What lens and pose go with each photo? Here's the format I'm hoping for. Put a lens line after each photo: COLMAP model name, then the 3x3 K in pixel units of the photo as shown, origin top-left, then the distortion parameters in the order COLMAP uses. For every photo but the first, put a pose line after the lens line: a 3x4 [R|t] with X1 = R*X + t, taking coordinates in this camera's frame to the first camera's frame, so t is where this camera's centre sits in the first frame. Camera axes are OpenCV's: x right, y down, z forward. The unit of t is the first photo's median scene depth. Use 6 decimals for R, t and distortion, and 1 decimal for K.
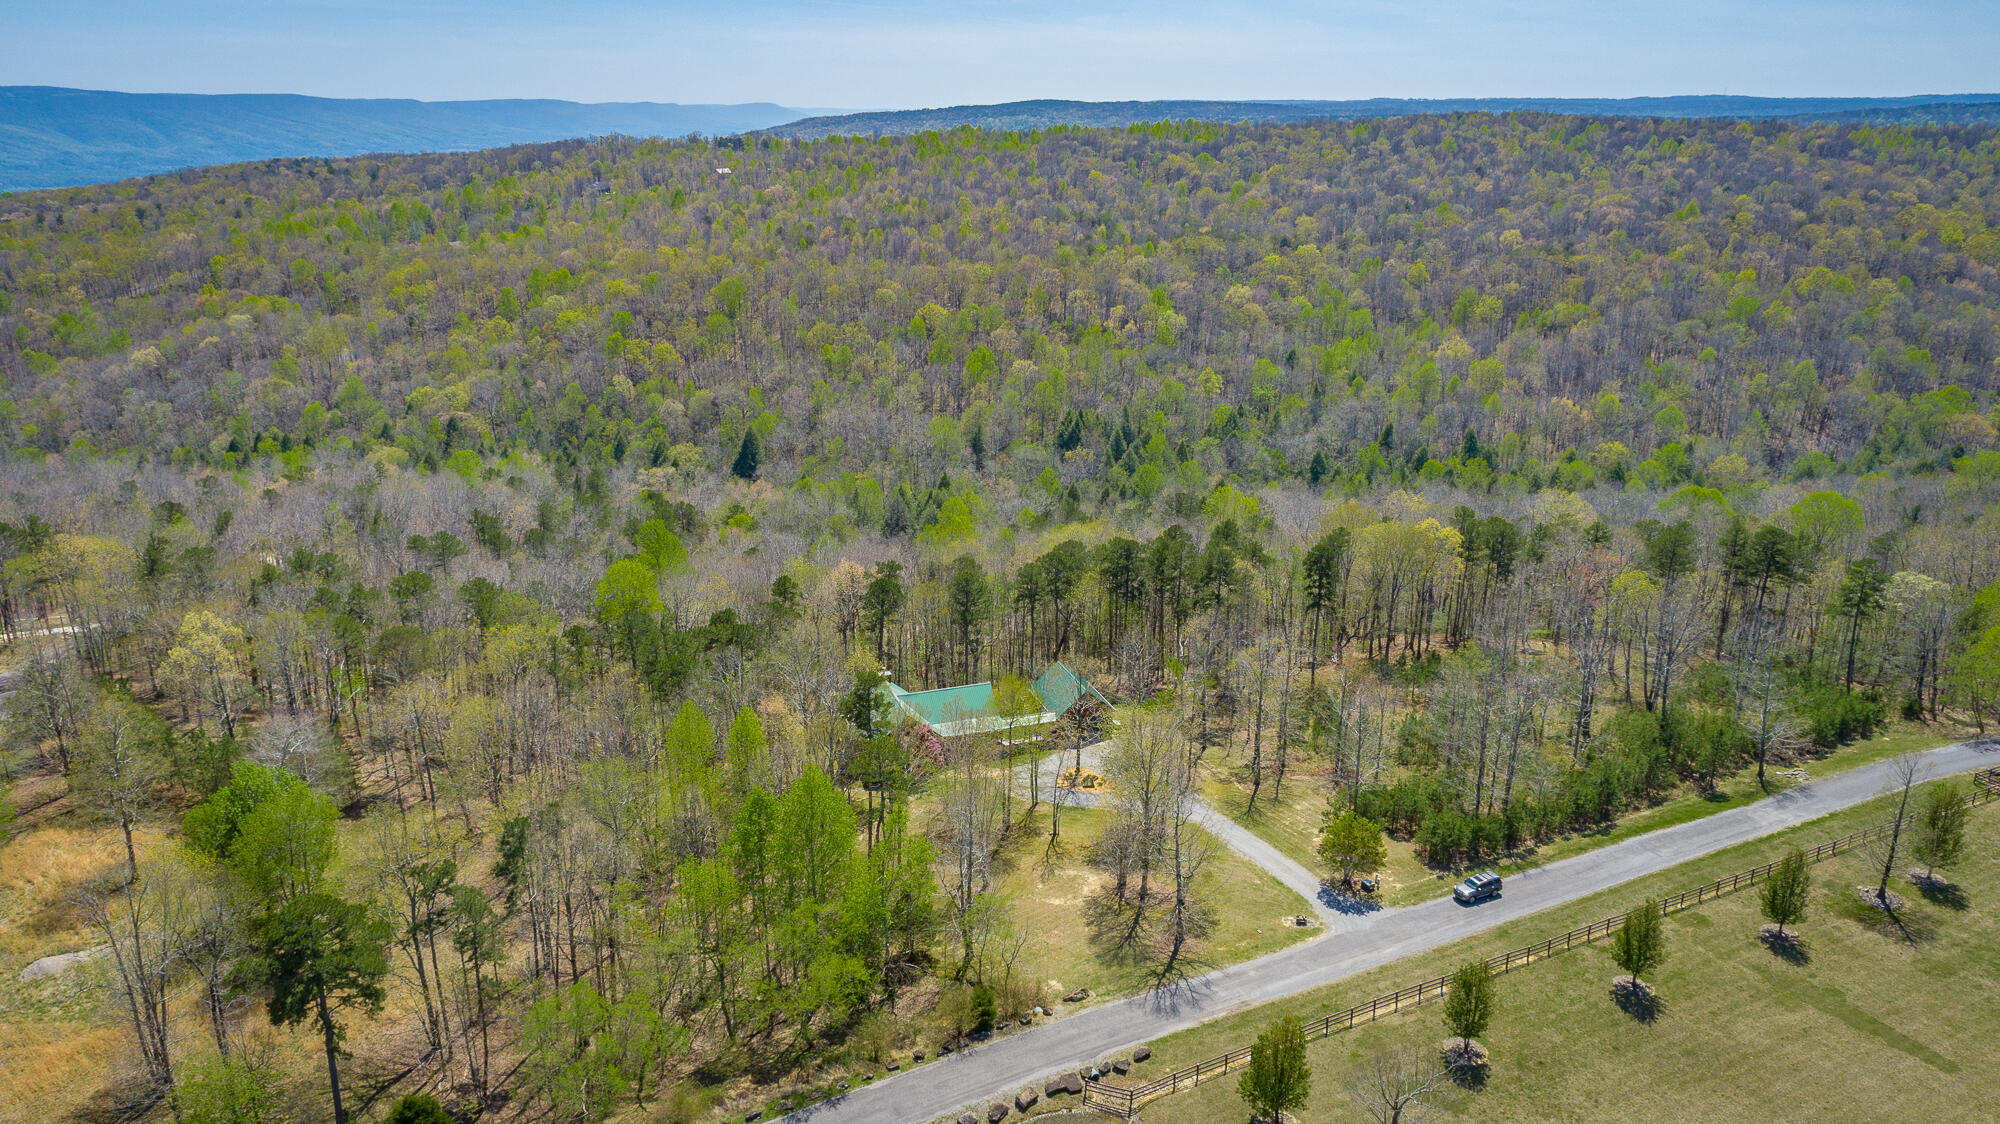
lens RADIAL K [[1347.2, 0, 999.5], [0, 1347.2, 561.4], [0, 0, 1]] dist [-0.016168, 0.011678]
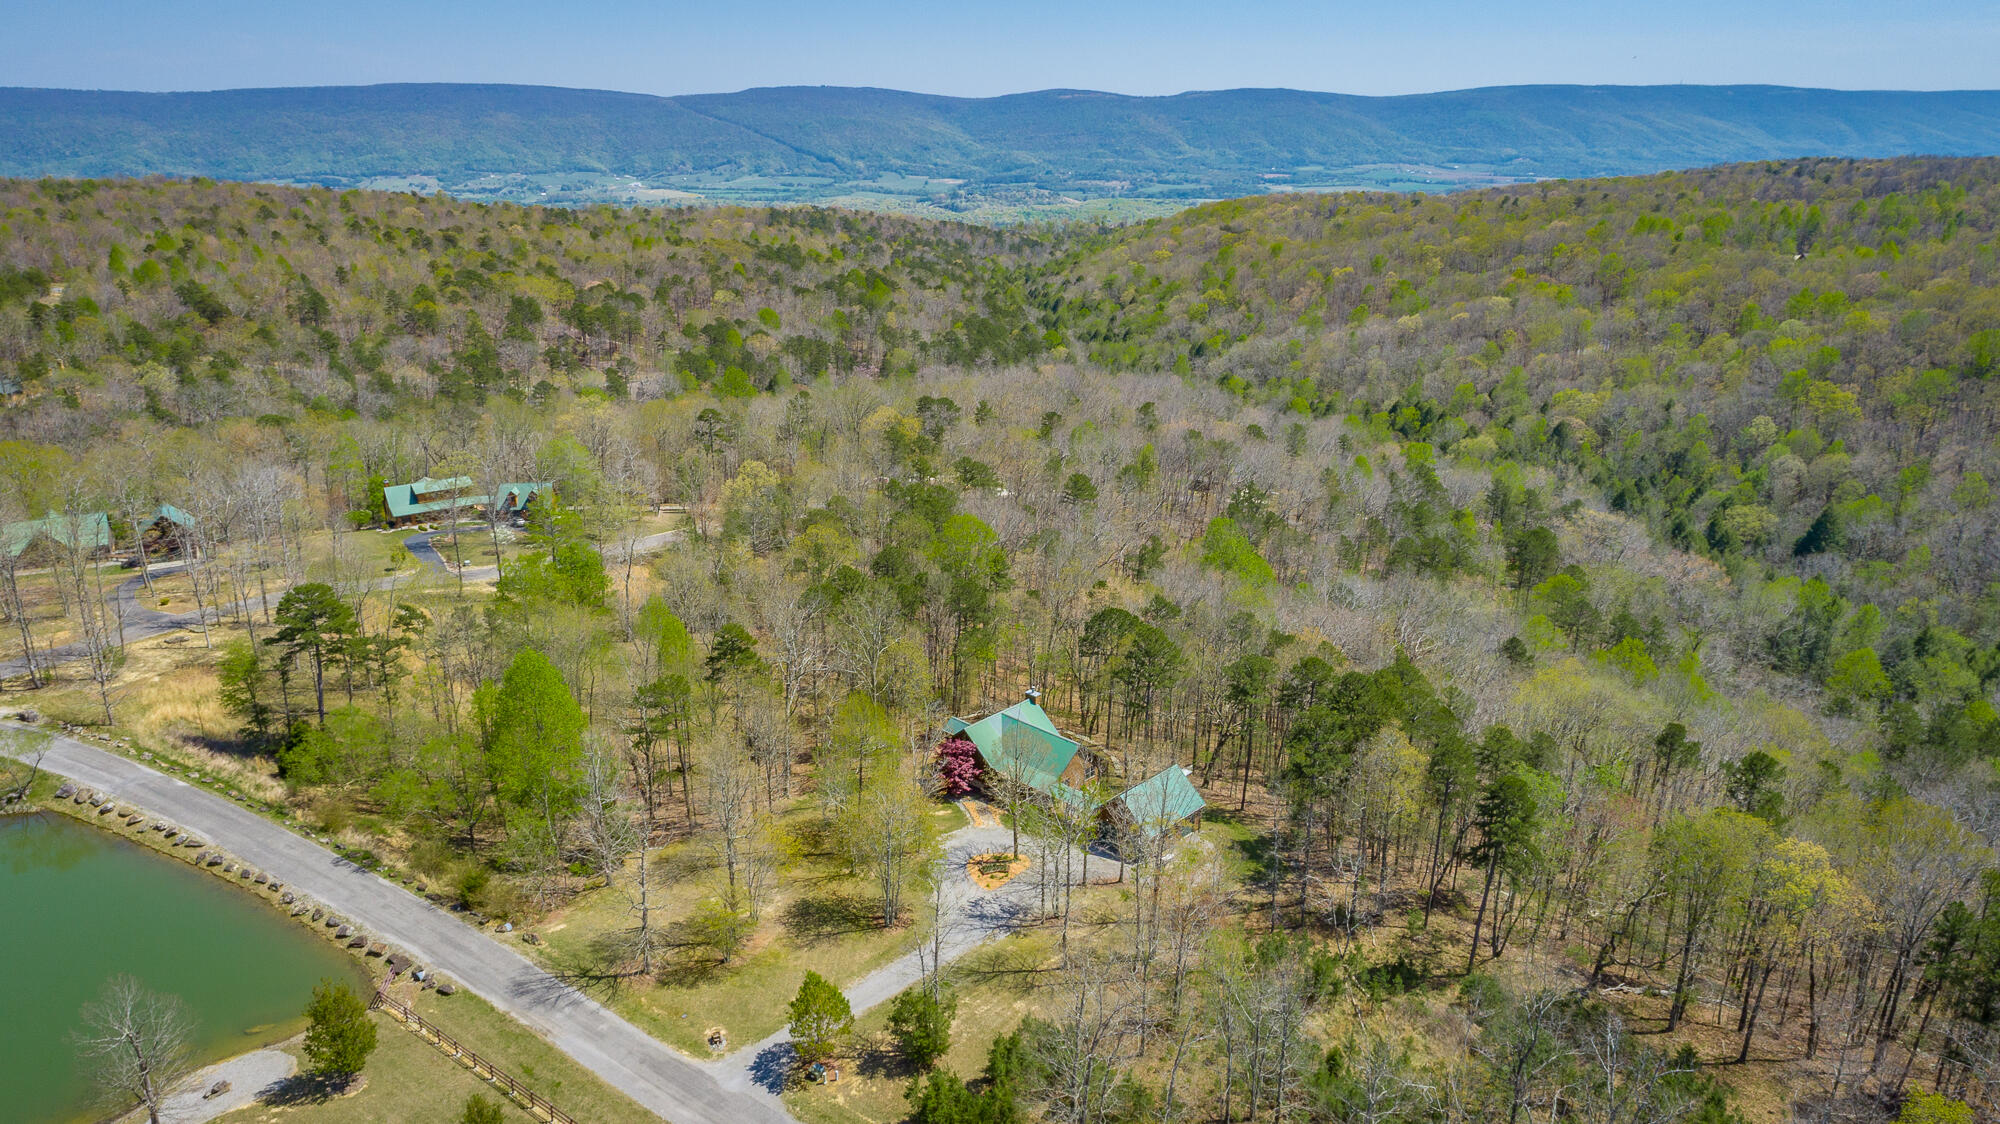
lens RADIAL K [[1347.2, 0, 1000.4], [0, 1347.2, 562.0], [0, 0, 1]] dist [-0.016168, 0.011678]
pose [[0.457097, 0.284679, -0.842627, 0.251100], [-0.282813, 0.944743, 0.165762, -0.057623], [0.843255, 0.162537, 0.512351, 0.174825]]
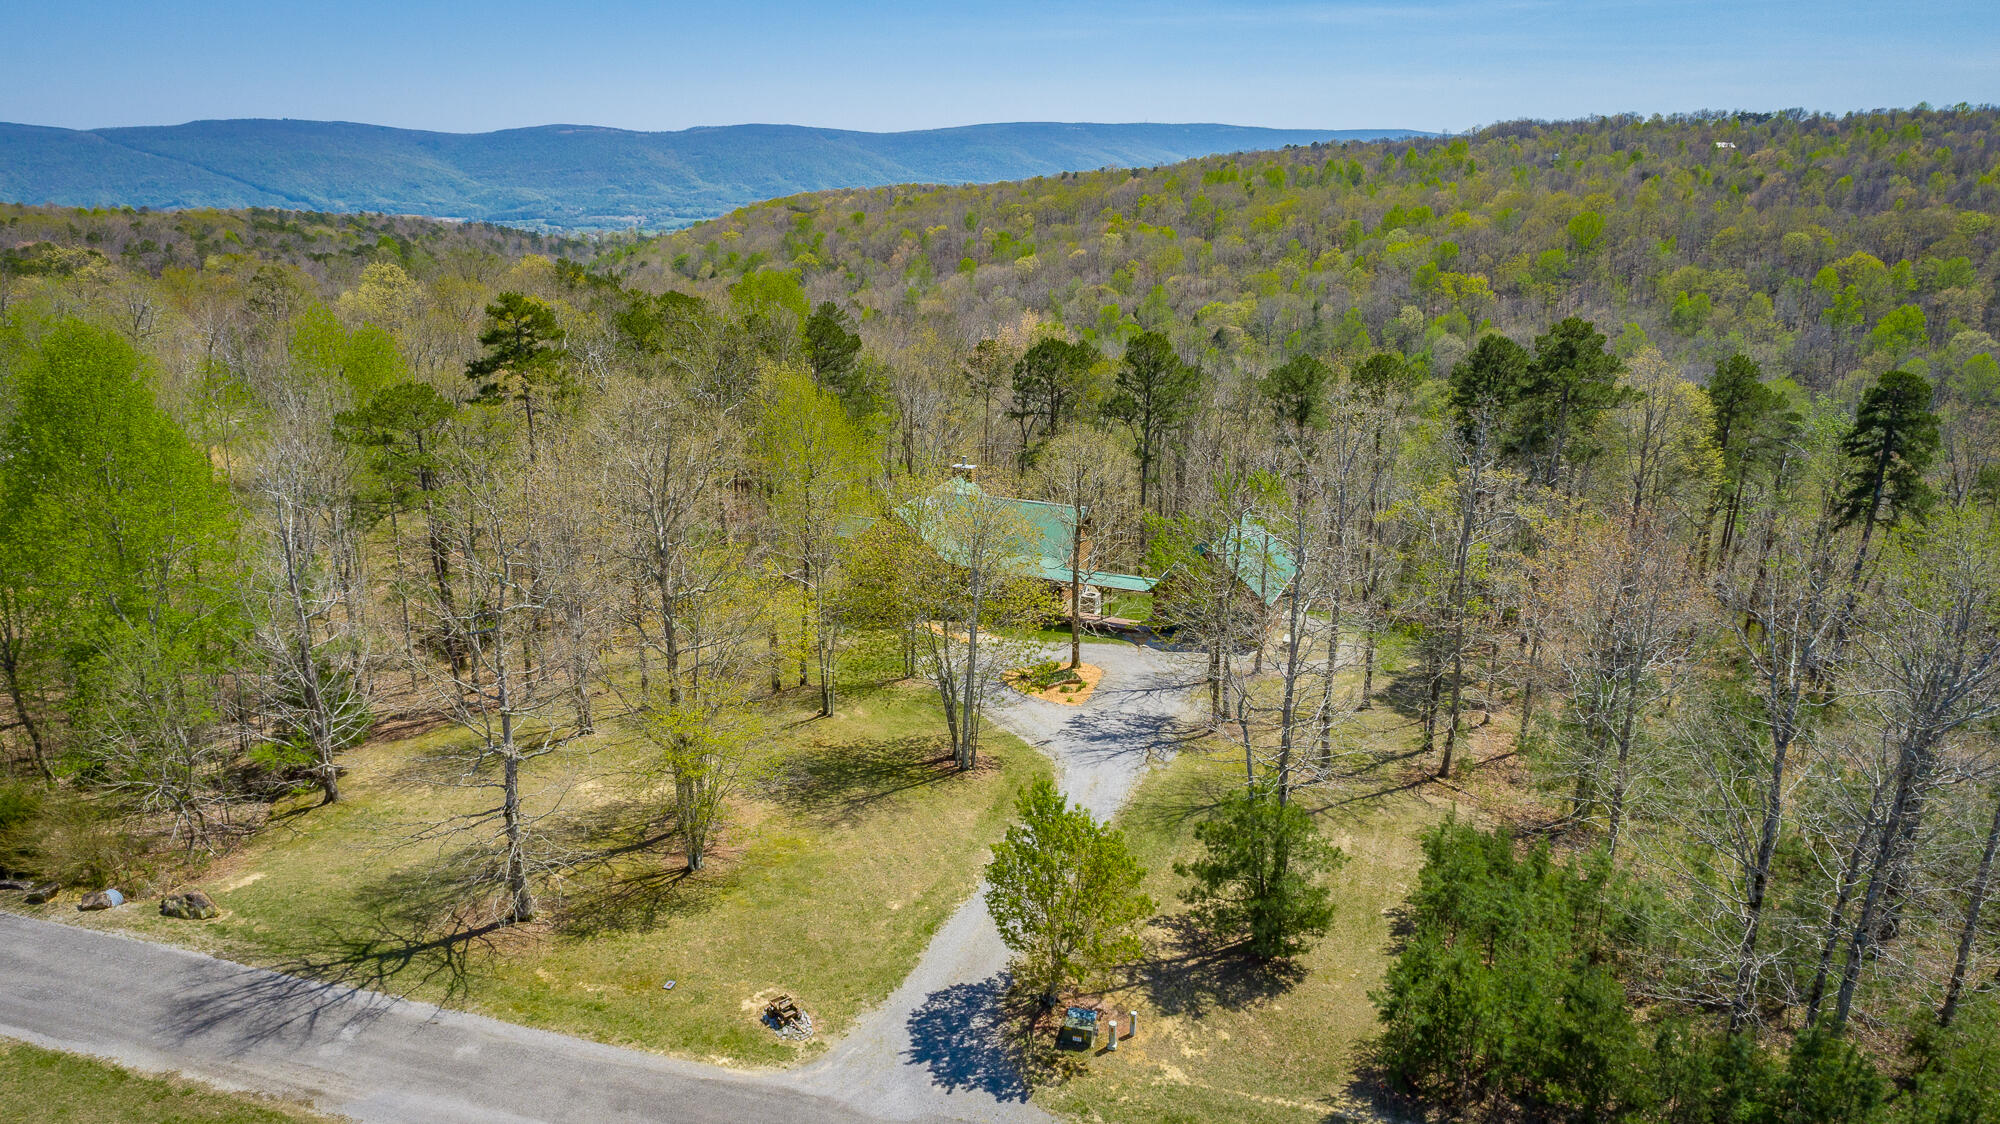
lens RADIAL K [[1347.2, 0, 1002.0], [0, 1347.2, 558.7], [0, 0, 1]] dist [-0.016168, 0.011678]
pose [[0.733391, 0.197734, -0.650415, 0.123659], [-0.216144, 0.974940, 0.052676, 0.032415], [0.644531, 0.101951, 0.757751, 0.201438]]
